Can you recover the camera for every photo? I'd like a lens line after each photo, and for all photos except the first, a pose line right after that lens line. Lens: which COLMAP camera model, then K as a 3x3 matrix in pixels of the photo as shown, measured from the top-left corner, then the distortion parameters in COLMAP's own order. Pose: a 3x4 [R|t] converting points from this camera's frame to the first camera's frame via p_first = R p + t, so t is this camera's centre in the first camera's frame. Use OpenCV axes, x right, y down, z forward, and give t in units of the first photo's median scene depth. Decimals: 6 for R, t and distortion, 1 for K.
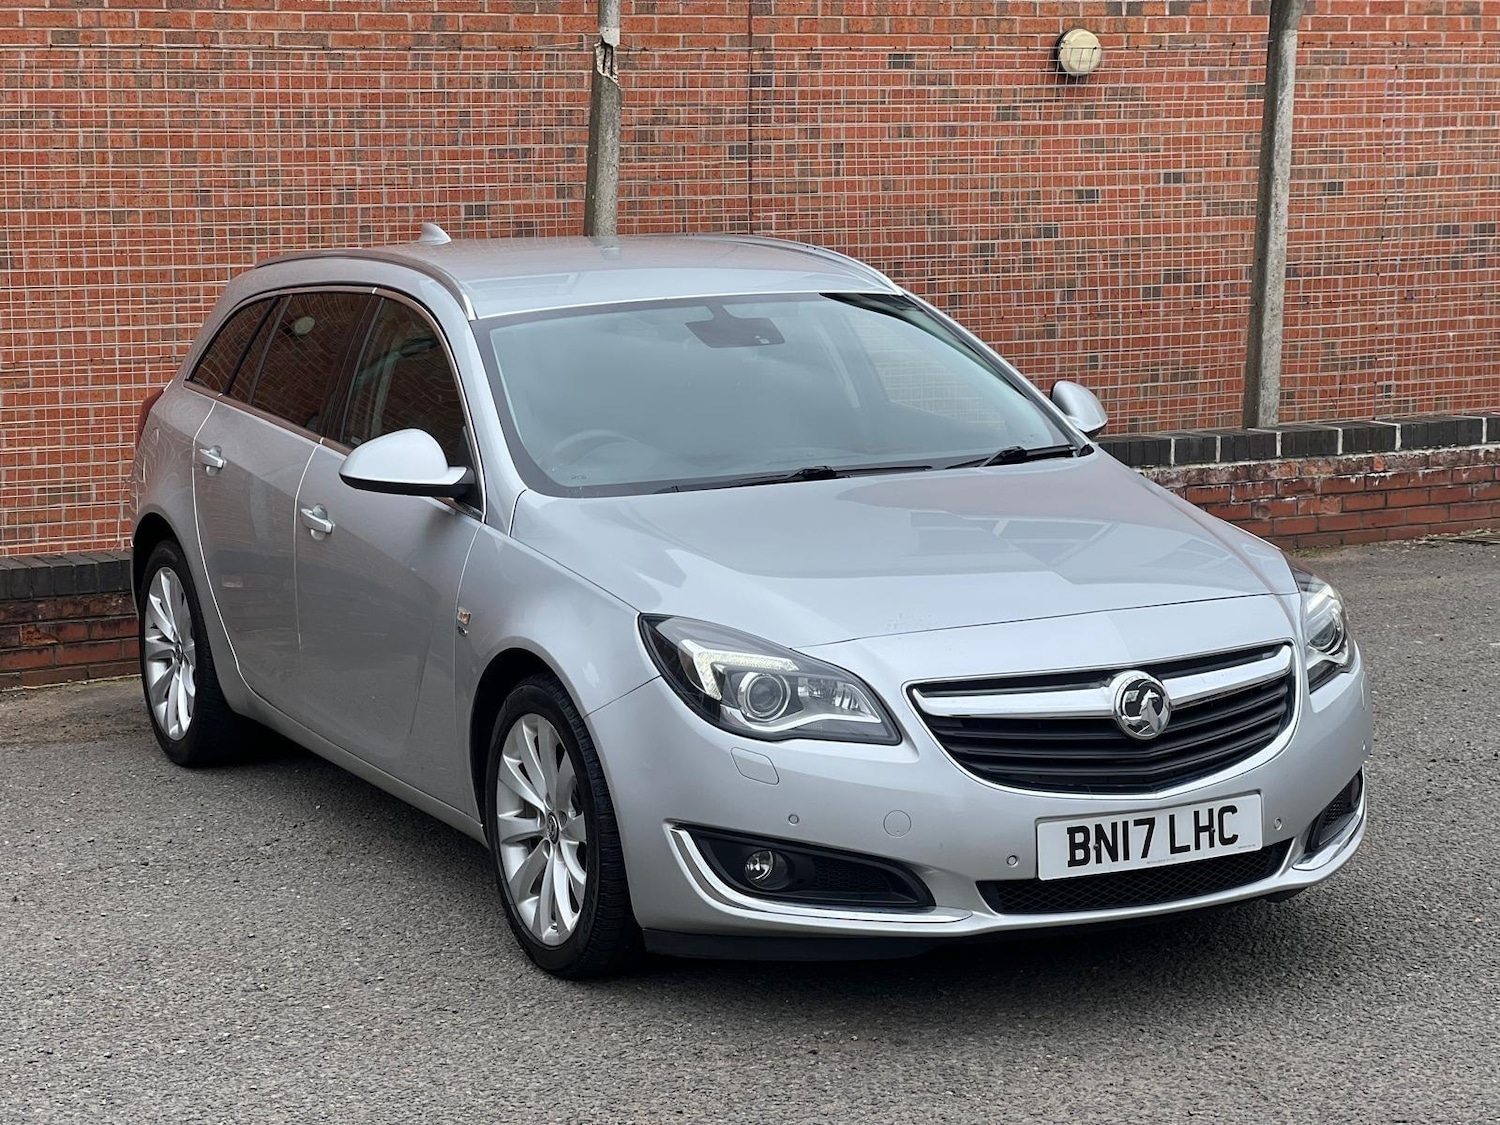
lens RADIAL K [[3285.9, 0, 738.7], [0, 3285.9, 536.3], [0, 0, 1]] dist [0.205839, 0.000000]
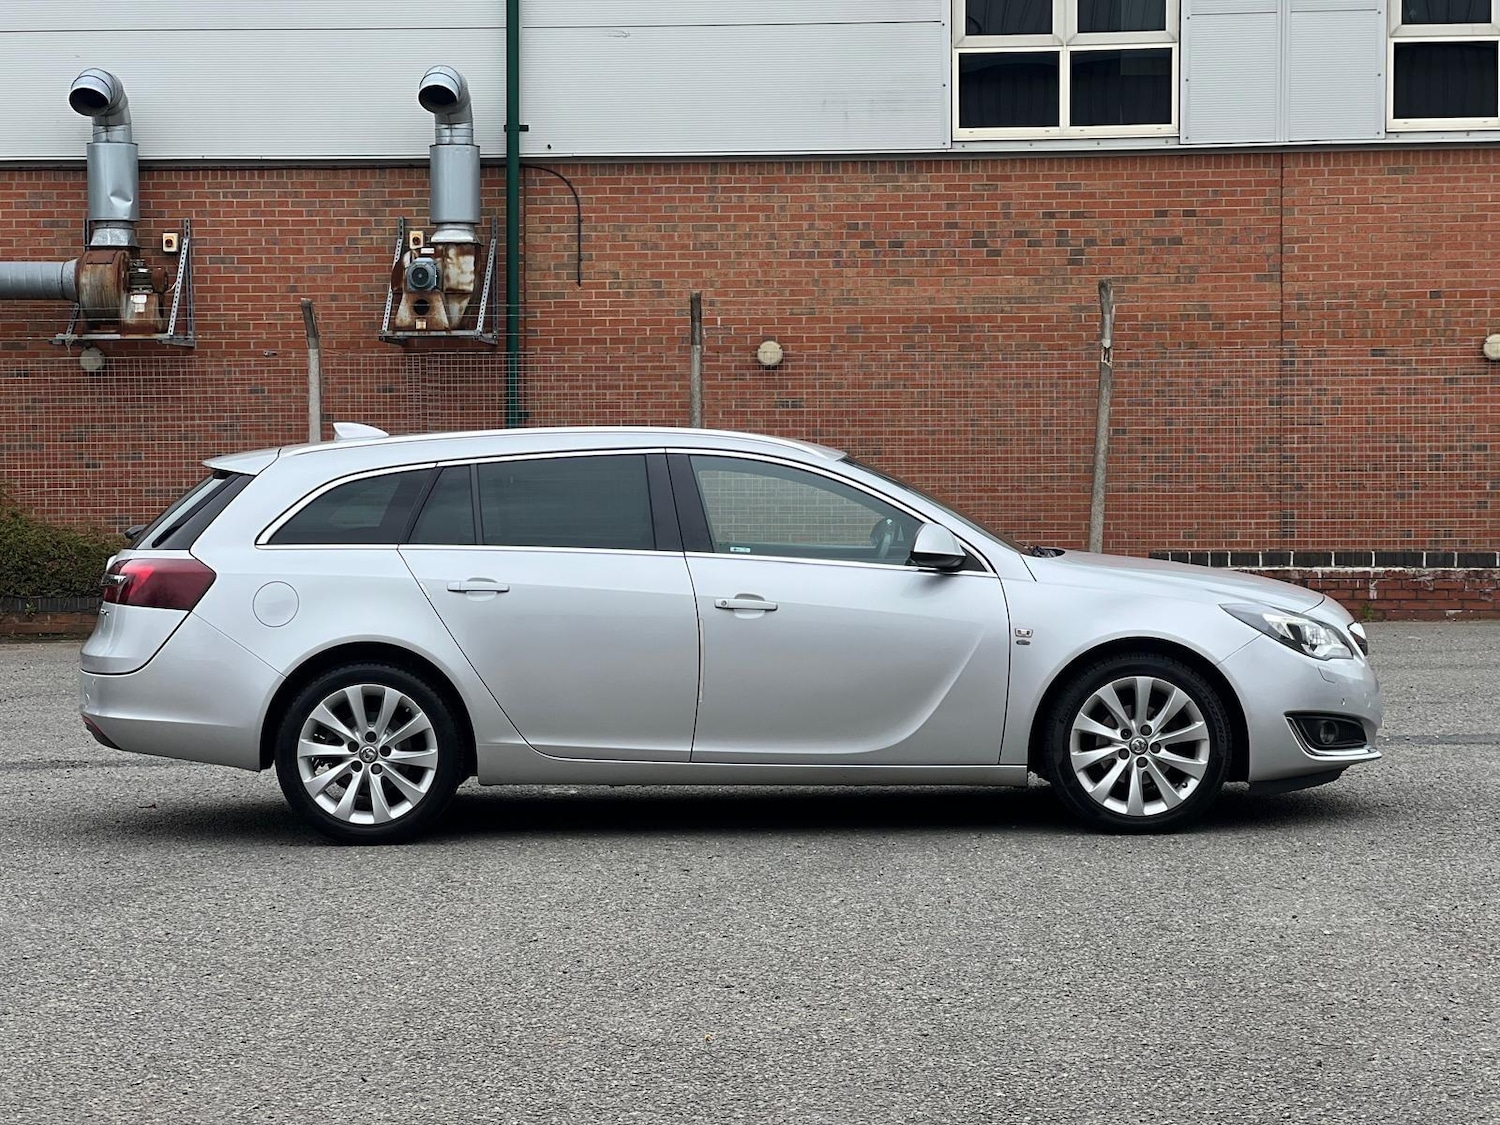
lens RADIAL K [[3404.0, 0, 747.7], [0, 3404.0, 616.9], [0, 0, 1]] dist [0.112169, 0.000000]
pose [[0.832221, 0.036953, -0.553212, 1.763220], [-0.072561, 0.996454, -0.042596, 0.232882], [0.549676, 0.075591, 0.831951, -1.634341]]
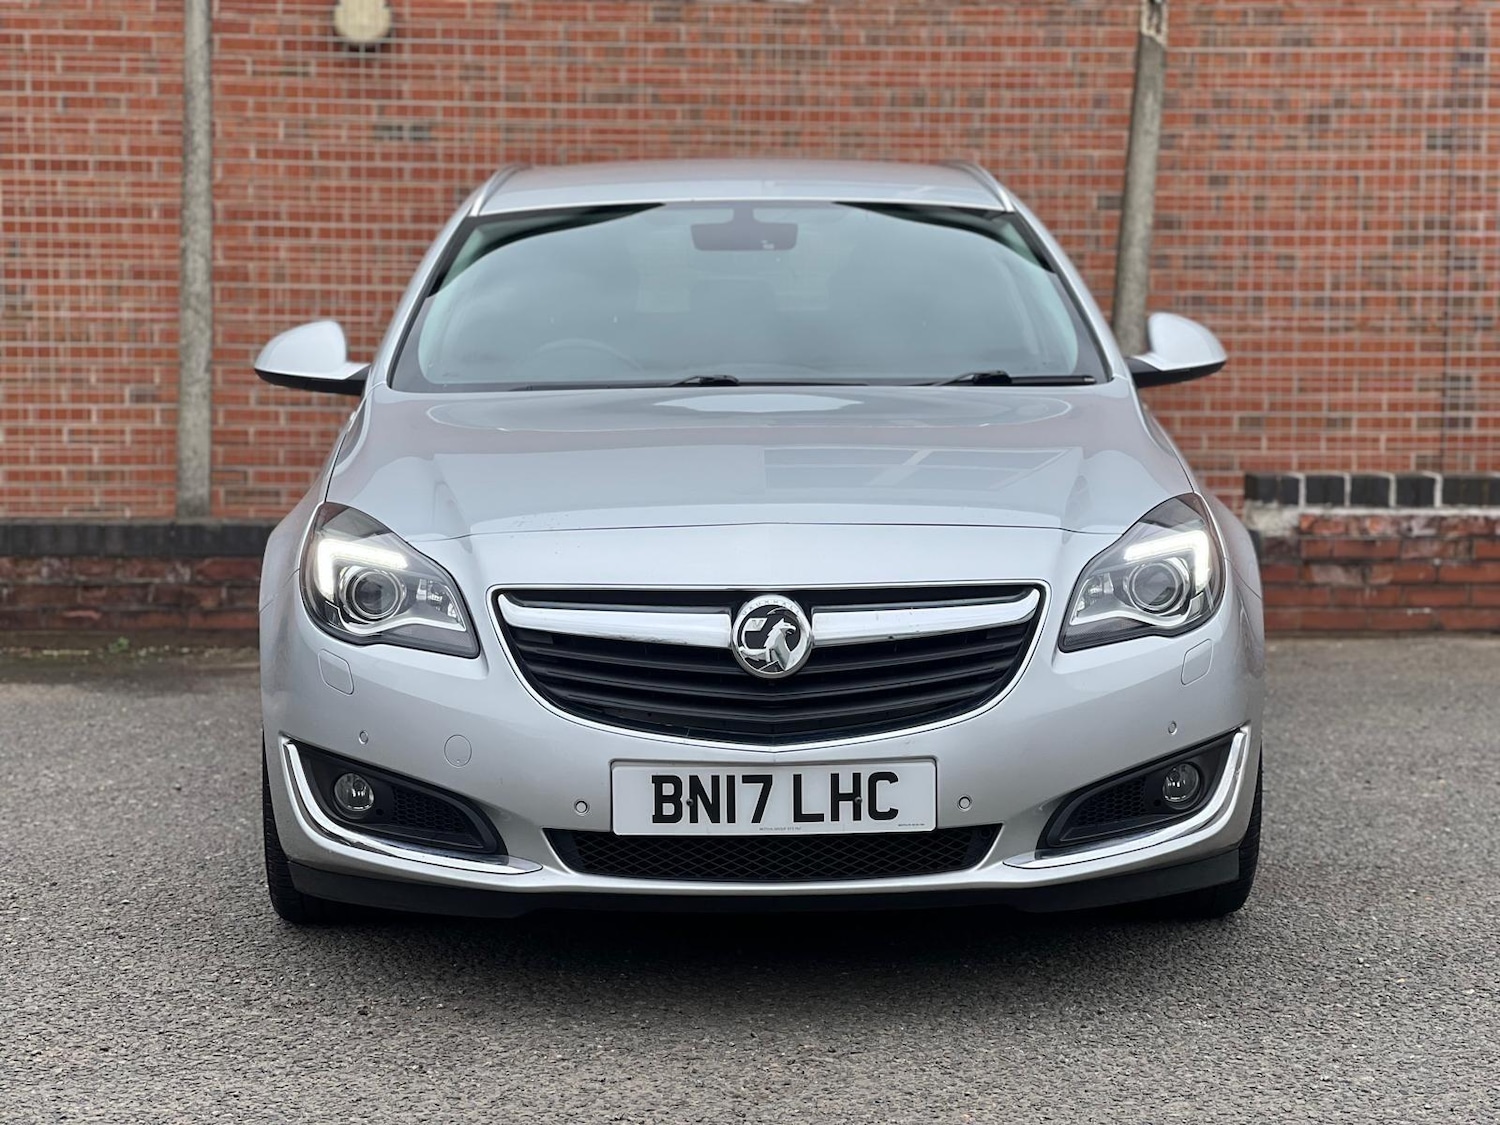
lens RADIAL K [[3285.9, 0, 740.0], [0, 3285.9, 550.9], [0, 0, 1]] dist [0.205839, 0.000000]
pose [[0.904546, 0.058199, -0.422386, 0.453865], [-0.071834, 0.997281, -0.016422, 0.043542], [0.420282, 0.045197, 0.906267, 0.255643]]
